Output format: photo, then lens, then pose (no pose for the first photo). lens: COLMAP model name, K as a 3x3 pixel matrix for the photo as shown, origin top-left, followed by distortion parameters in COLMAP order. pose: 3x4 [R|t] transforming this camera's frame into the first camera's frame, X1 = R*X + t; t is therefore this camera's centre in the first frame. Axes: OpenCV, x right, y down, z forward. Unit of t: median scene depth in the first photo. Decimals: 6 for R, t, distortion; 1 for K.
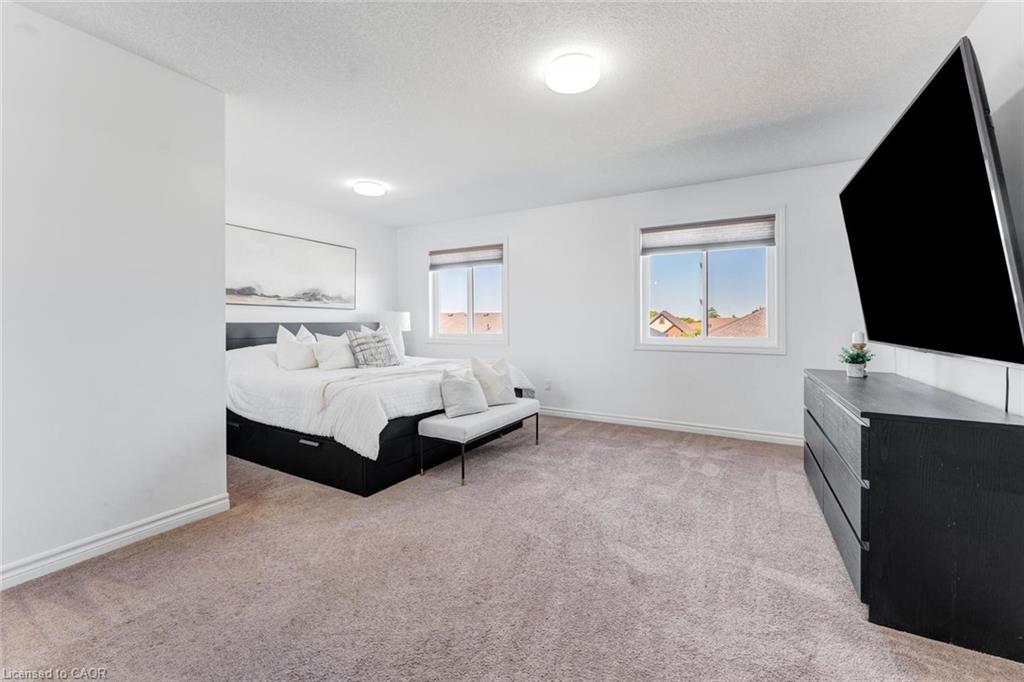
lens RADIAL K [[410.4, 0, 517.2], [0, 410.4, 321.6], [0, 0, 1]] dist [-0.001919, 0.001167]
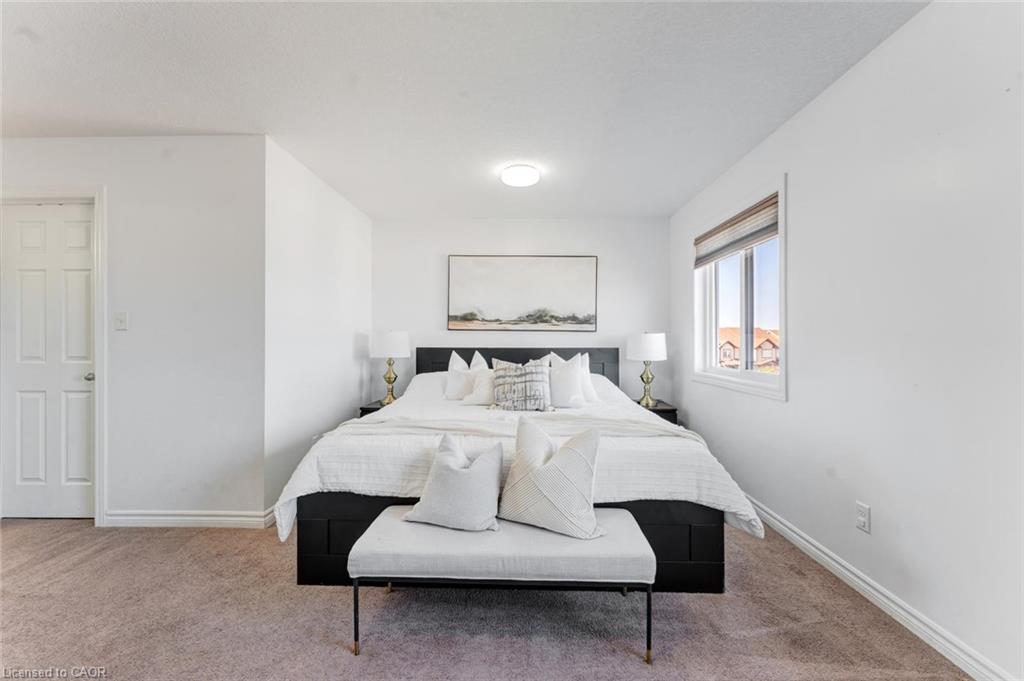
lens RADIAL K [[409.2, 0, 517.3], [0, 409.2, 340.8], [0, 0, 1]] dist [0.001670, -0.000528]
pose [[0.477582, 0.001852, -0.878585, 0.298900], [-0.003002, 0.999995, 0.000476, -0.014512], [0.878582, 0.002410, 0.477586, 0.606923]]
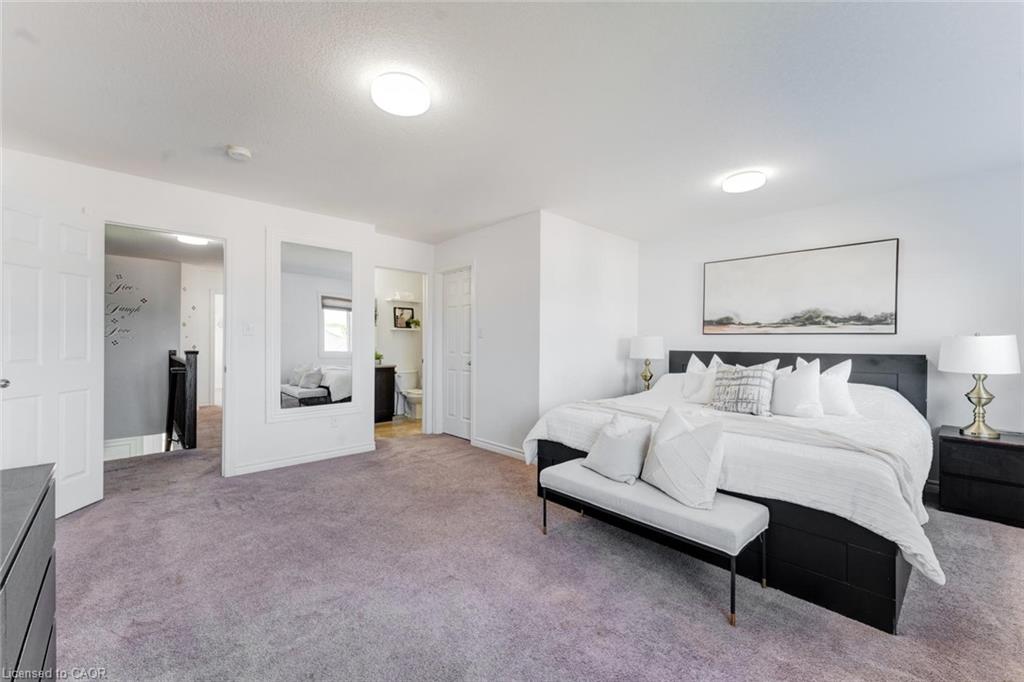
lens RADIAL K [[410.4, 0, 511.4], [0, 410.4, 345.9], [0, 0, 1]] dist [-0.001919, 0.001167]
pose [[-0.302061, 0.005745, -0.953271, 0.495501], [-0.006844, 0.999943, 0.008195, -0.015542], [0.953264, 0.009000, -0.302004, 0.786907]]
